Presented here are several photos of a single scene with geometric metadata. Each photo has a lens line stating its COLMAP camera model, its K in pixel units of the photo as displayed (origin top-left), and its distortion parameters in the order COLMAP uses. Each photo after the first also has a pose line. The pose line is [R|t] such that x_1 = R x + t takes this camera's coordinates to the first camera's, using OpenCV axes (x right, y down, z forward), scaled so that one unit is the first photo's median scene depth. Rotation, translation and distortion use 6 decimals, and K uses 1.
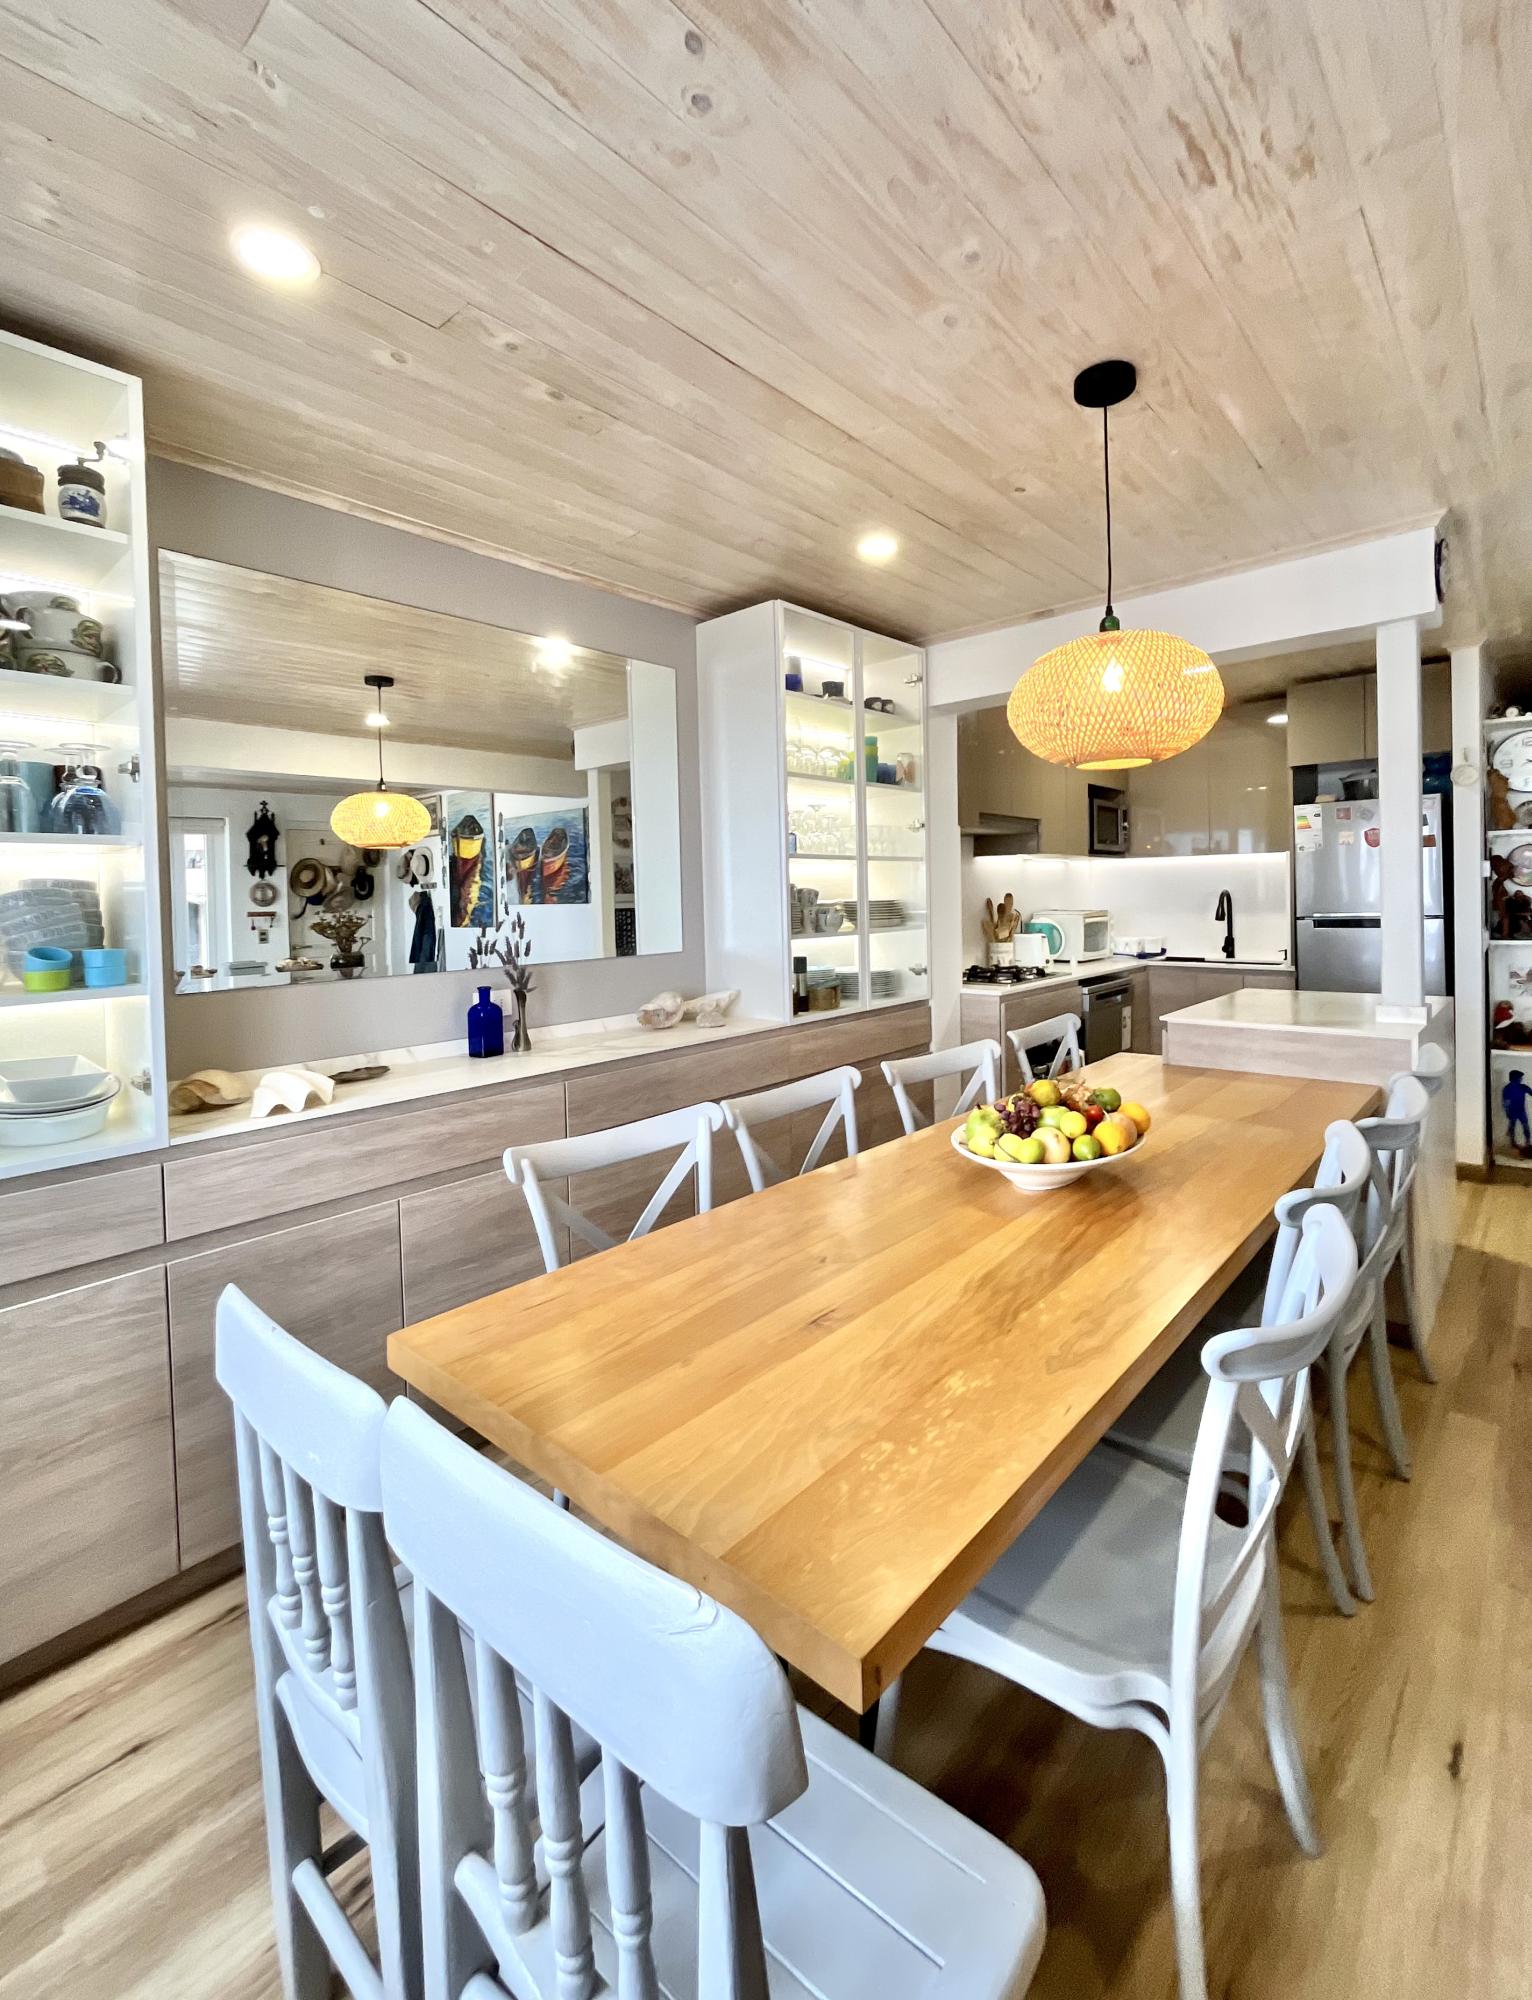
lens RADIAL K [[880.2, 0, 810.1], [0, 880.2, 913.1], [0, 0, 1]] dist [-0.001980, -0.000855]
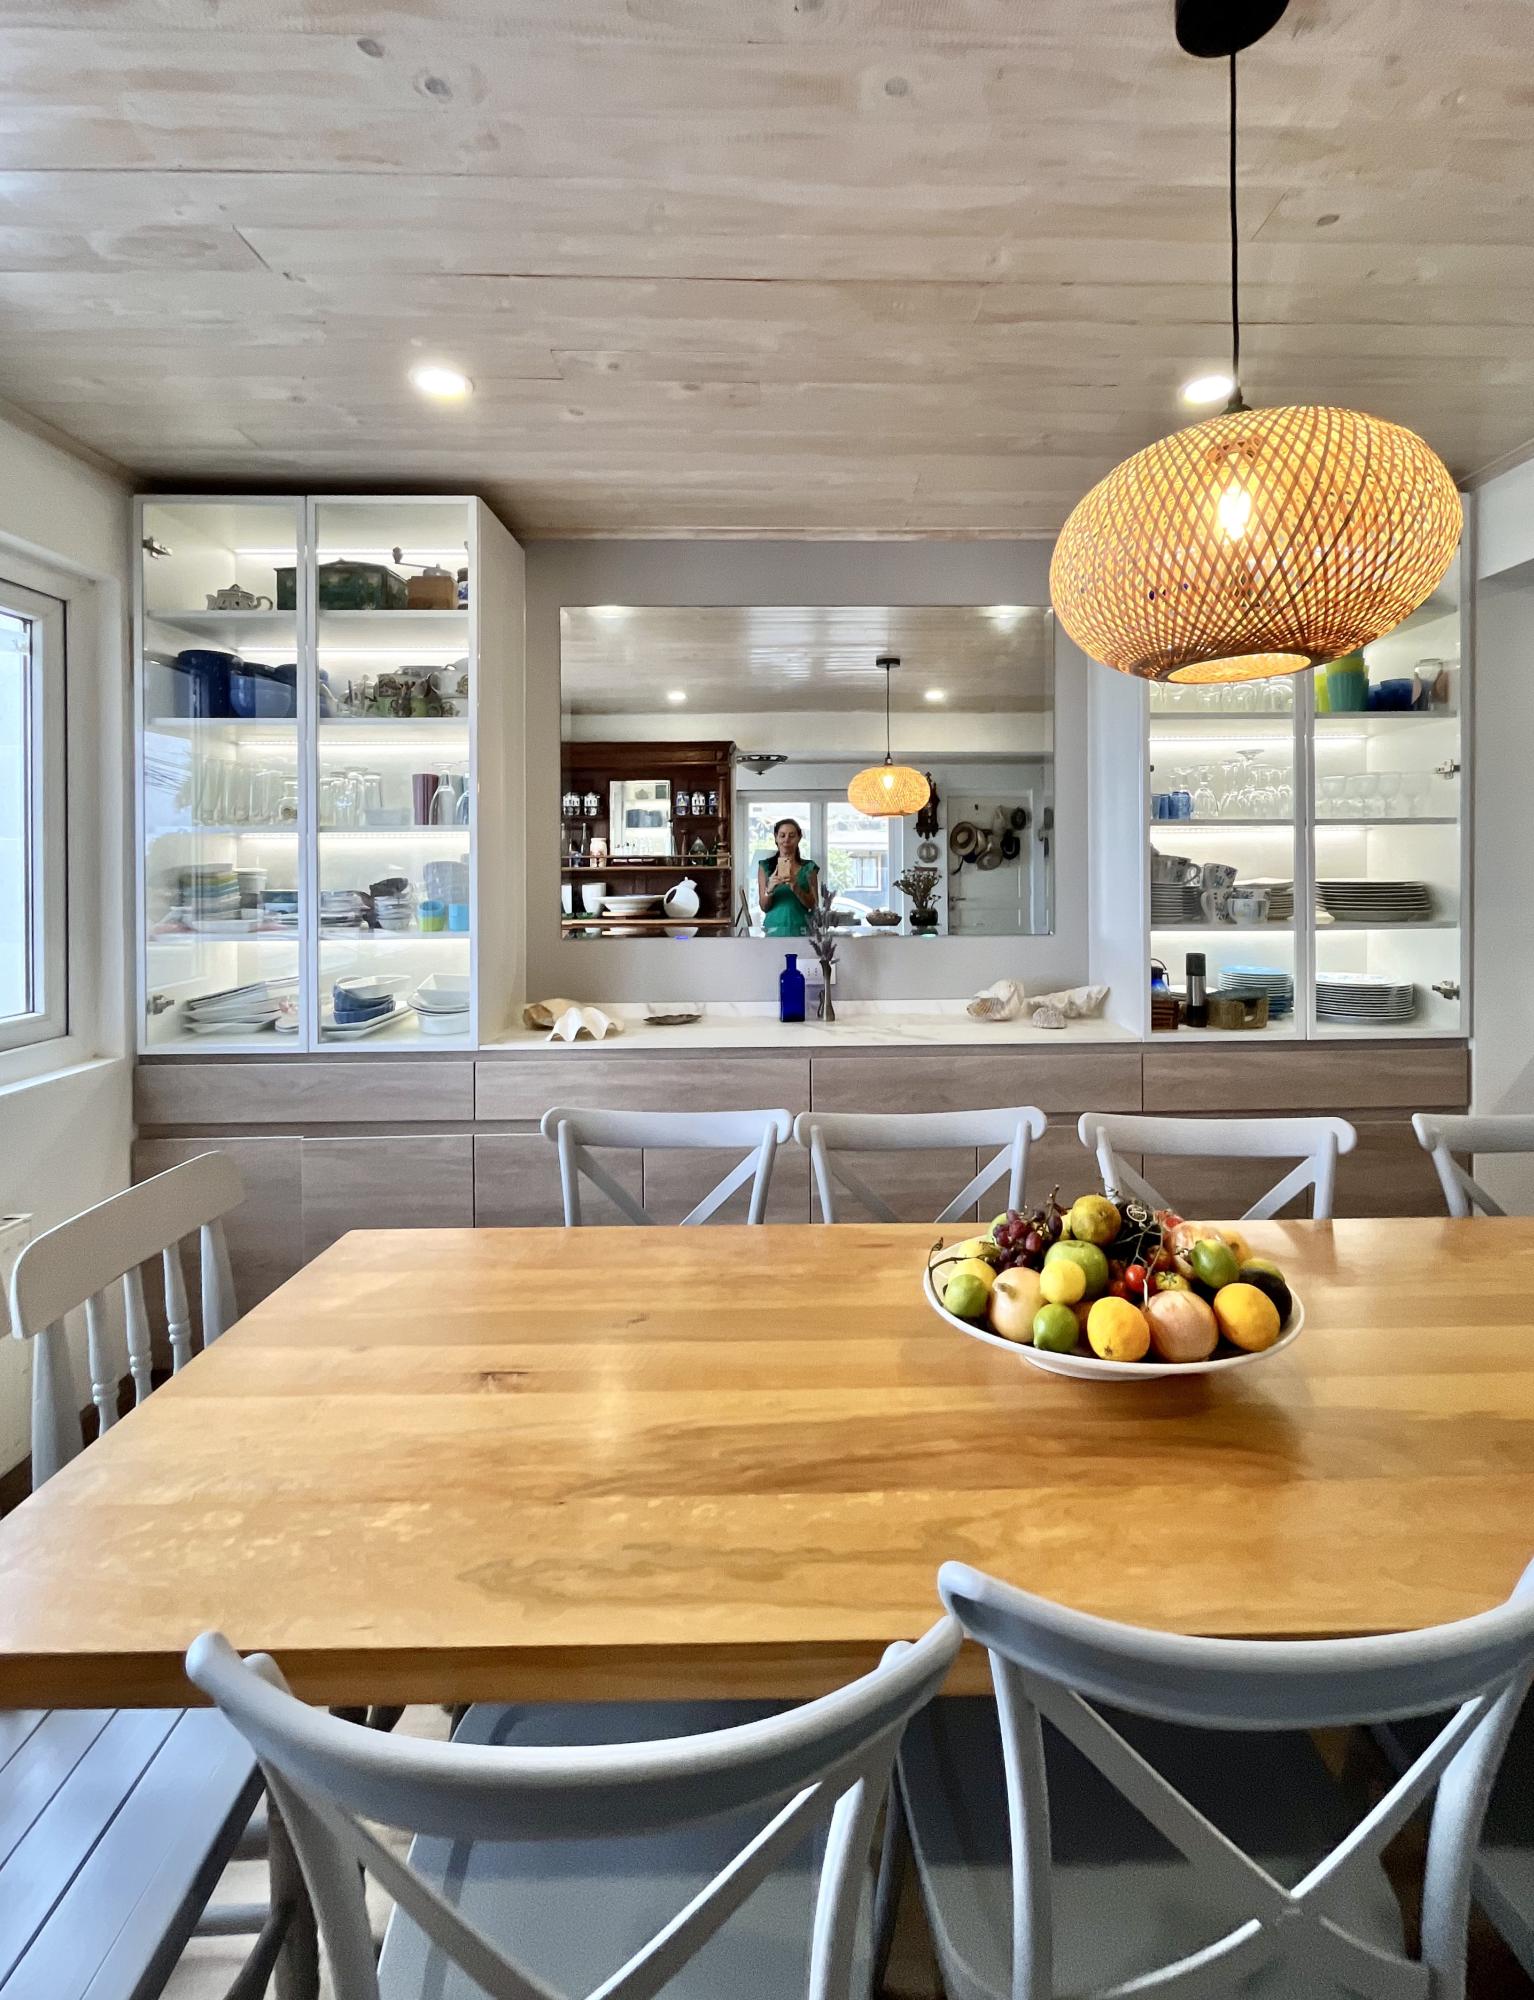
lens RADIAL K [[880.2, 0, 805.1], [0, 880.2, 865.7], [0, 0, 1]] dist [-0.001980, -0.000855]
pose [[0.665894, 0.022752, -0.745699, 0.455596], [-0.024303, 0.999666, 0.008799, -0.034568], [0.745650, 0.012264, 0.666225, 0.334216]]
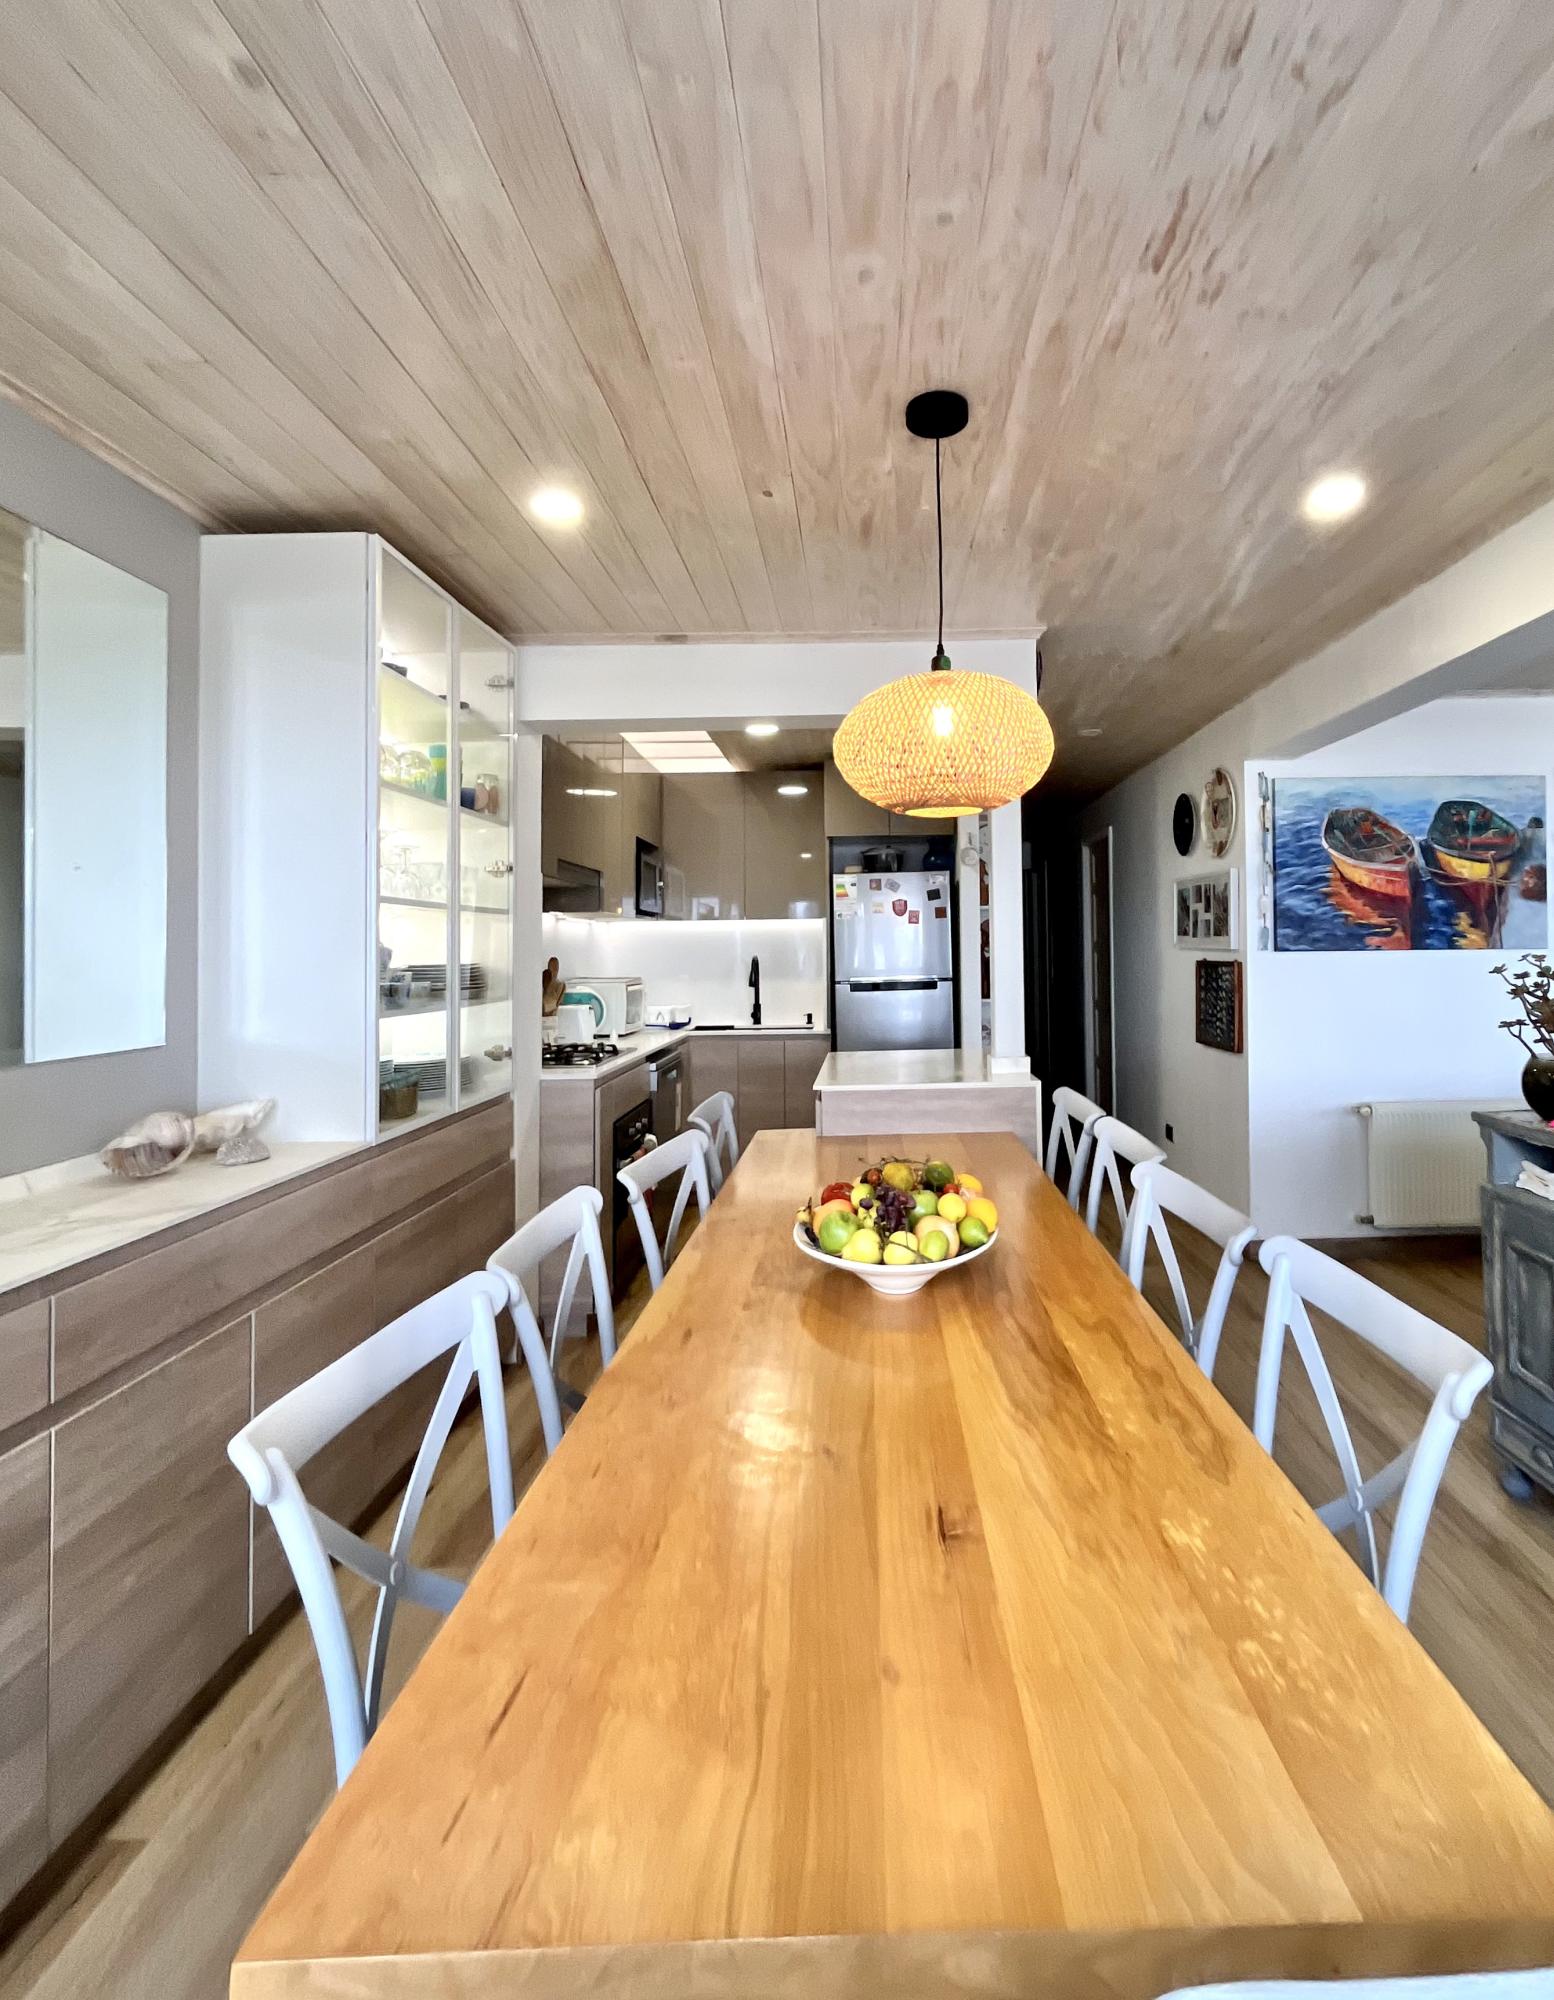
lens RADIAL K [[958.5, 0, 877.8], [0, 958.5, 927.0], [0, 0, 1]] dist [-0.001990, -0.002116]
pose [[0.750416, 0.025943, 0.660457, -0.293625], [0.014313, 0.998357, -0.055479, 0.007173], [-0.660811, 0.051086, 0.748811, 0.224209]]
